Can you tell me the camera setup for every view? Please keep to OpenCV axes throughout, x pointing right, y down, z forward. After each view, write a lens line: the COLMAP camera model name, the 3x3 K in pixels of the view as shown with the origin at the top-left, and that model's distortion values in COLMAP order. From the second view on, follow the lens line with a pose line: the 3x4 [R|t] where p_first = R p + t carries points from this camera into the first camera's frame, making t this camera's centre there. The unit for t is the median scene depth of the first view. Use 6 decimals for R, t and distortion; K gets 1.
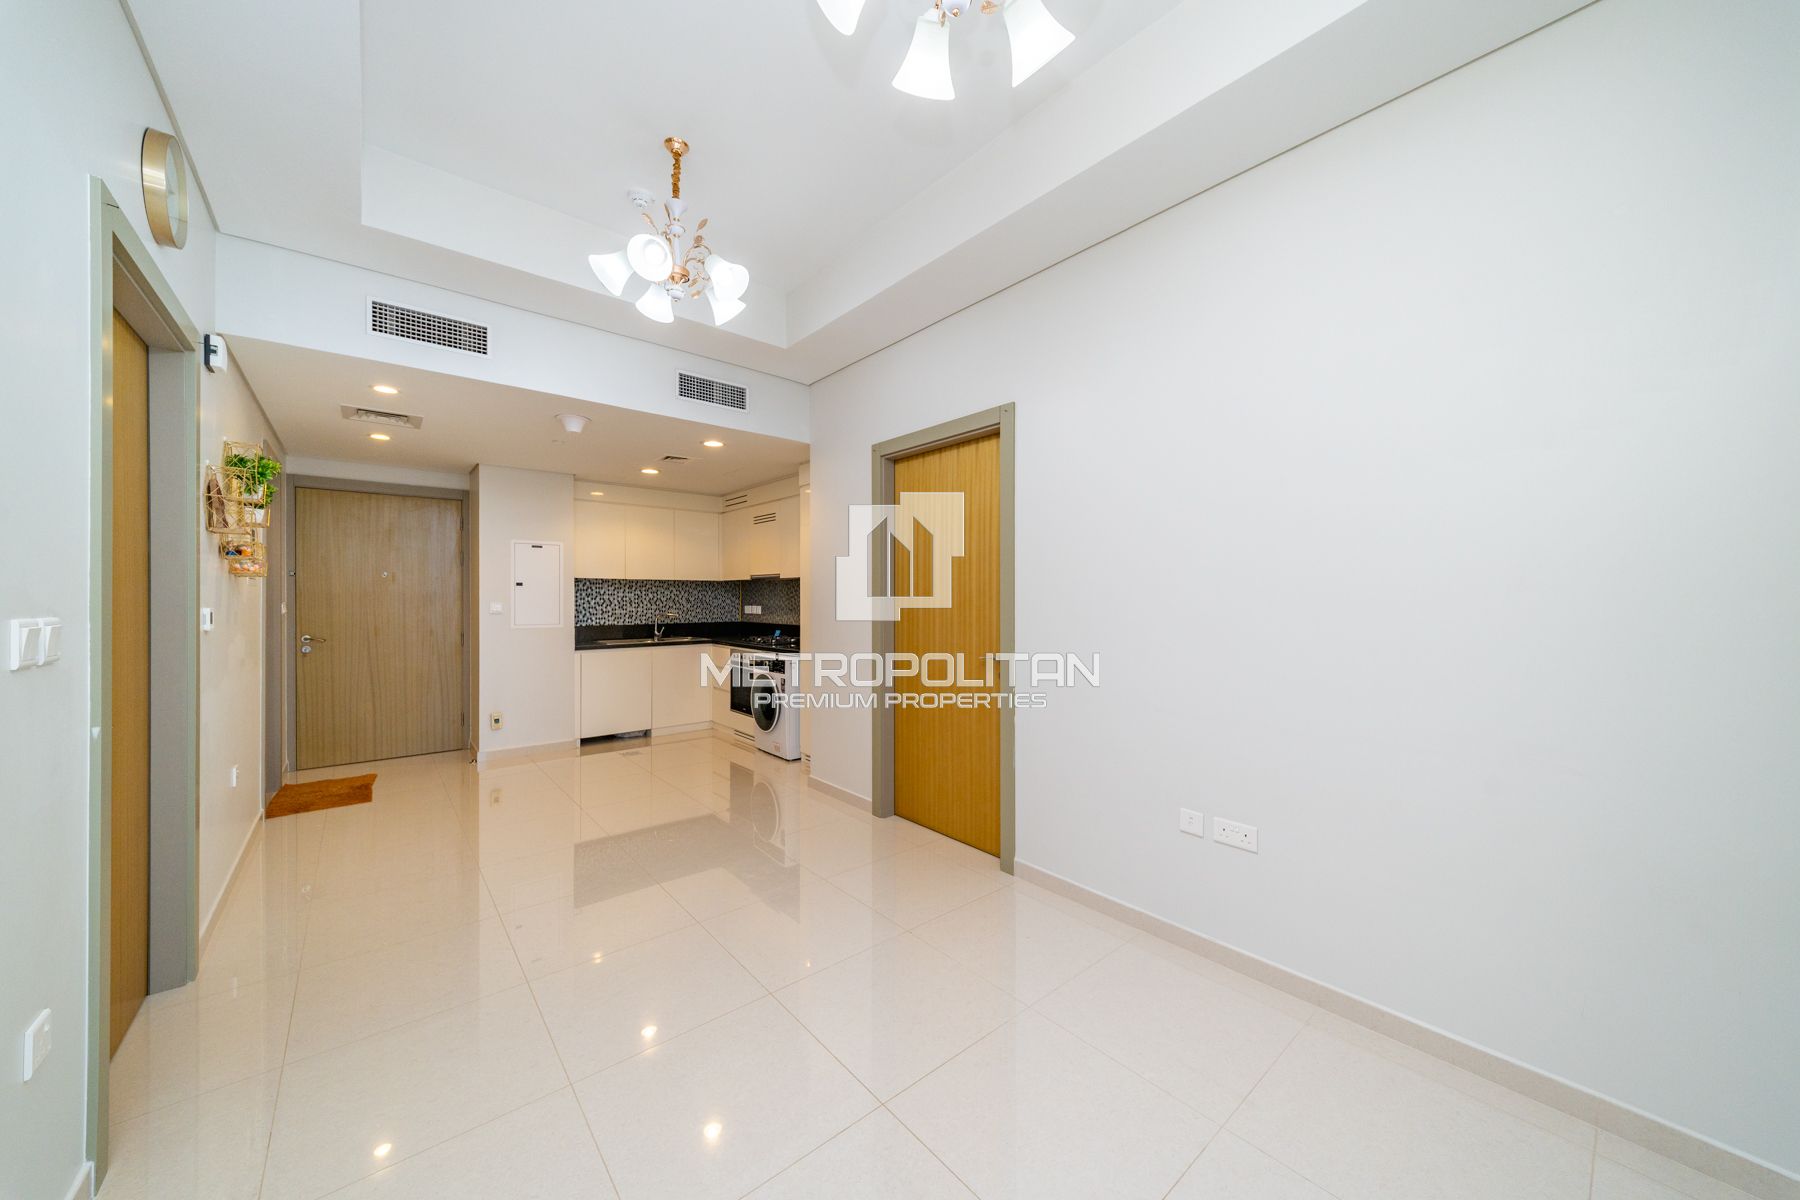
lens RADIAL K [[625.1, 0, 897.3], [0, 625.1, 594.9], [0, 0, 1]] dist [0.003272, -0.001133]
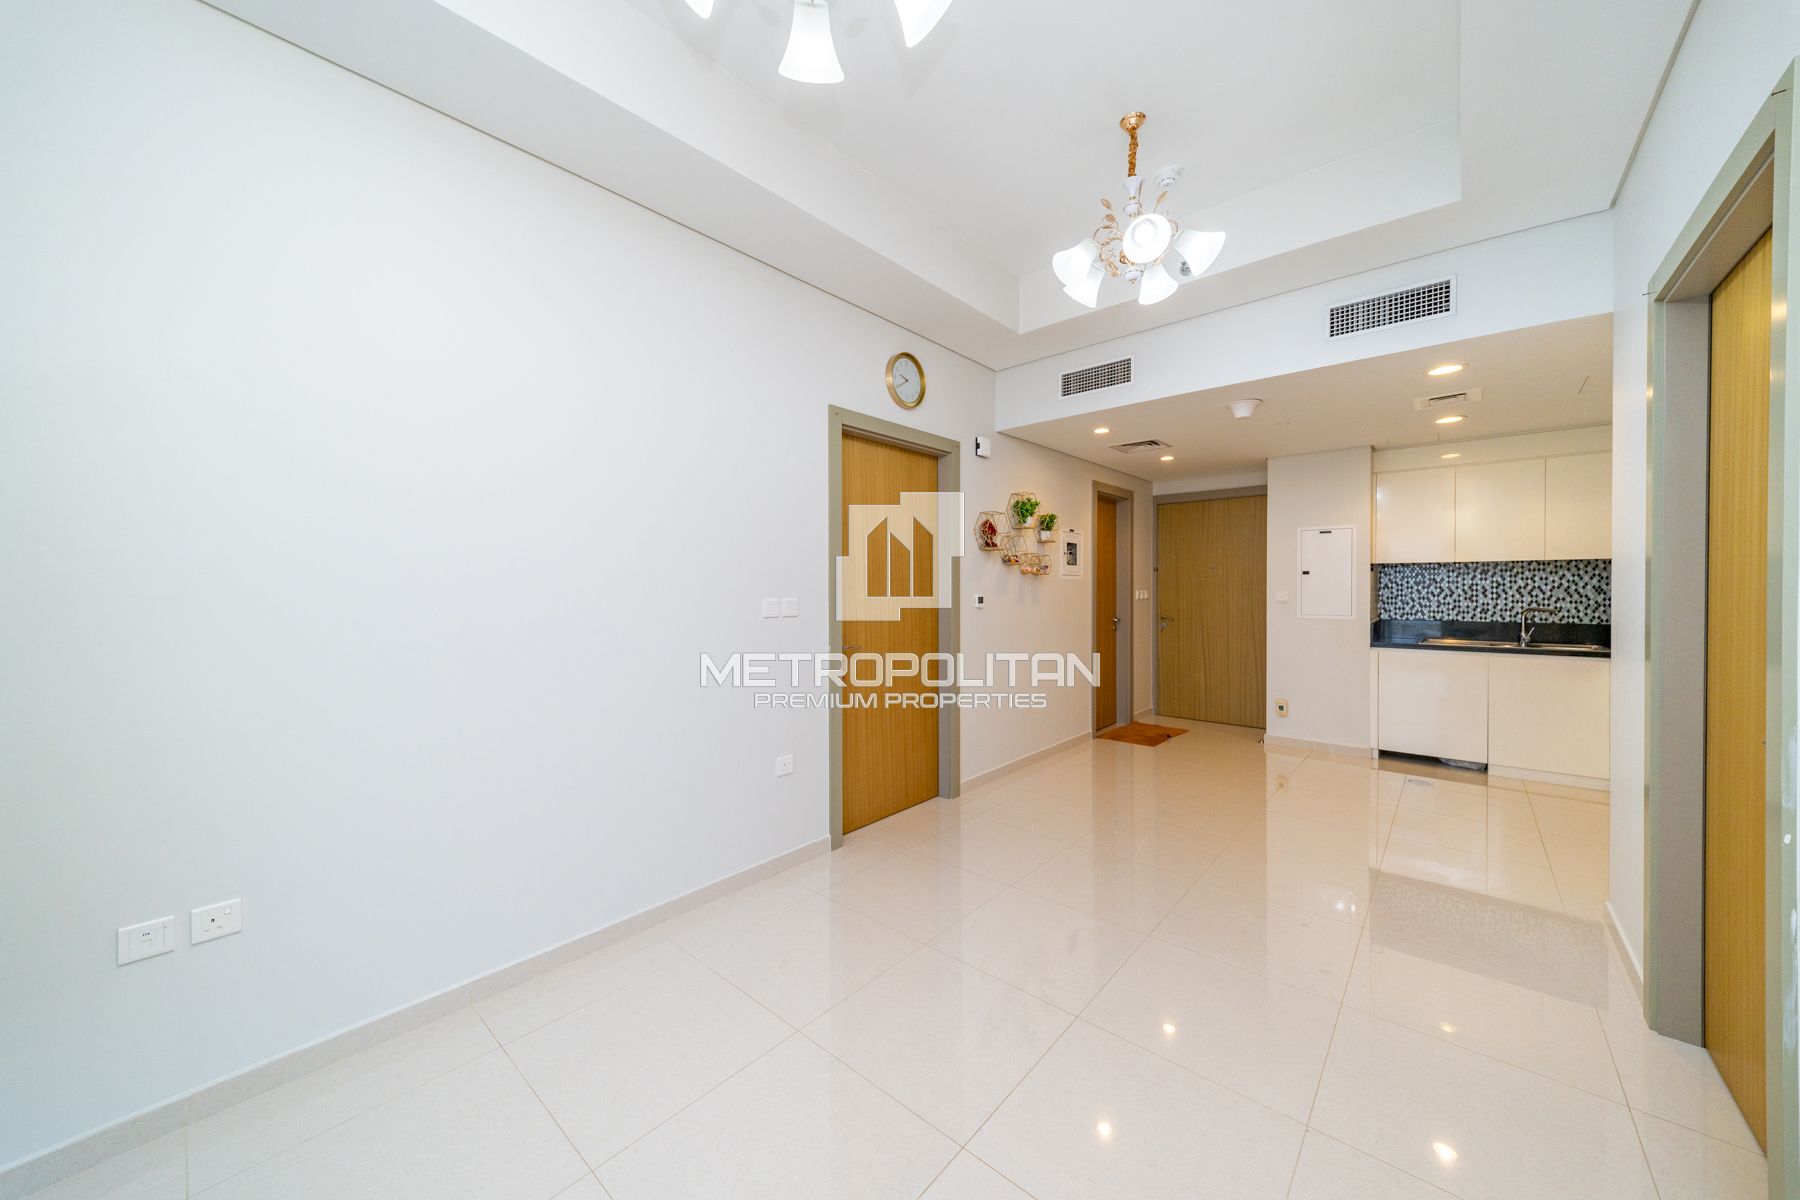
lens RADIAL K [[625.1, 0, 904.3], [0, 625.1, 592.5], [0, 0, 1]] dist [0.003272, -0.001133]
pose [[0.155909, 0.008924, -0.987731, 0.255617], [0.010228, 0.999891, 0.010648, -0.003249], [0.987718, -0.011762, 0.155801, 0.229750]]
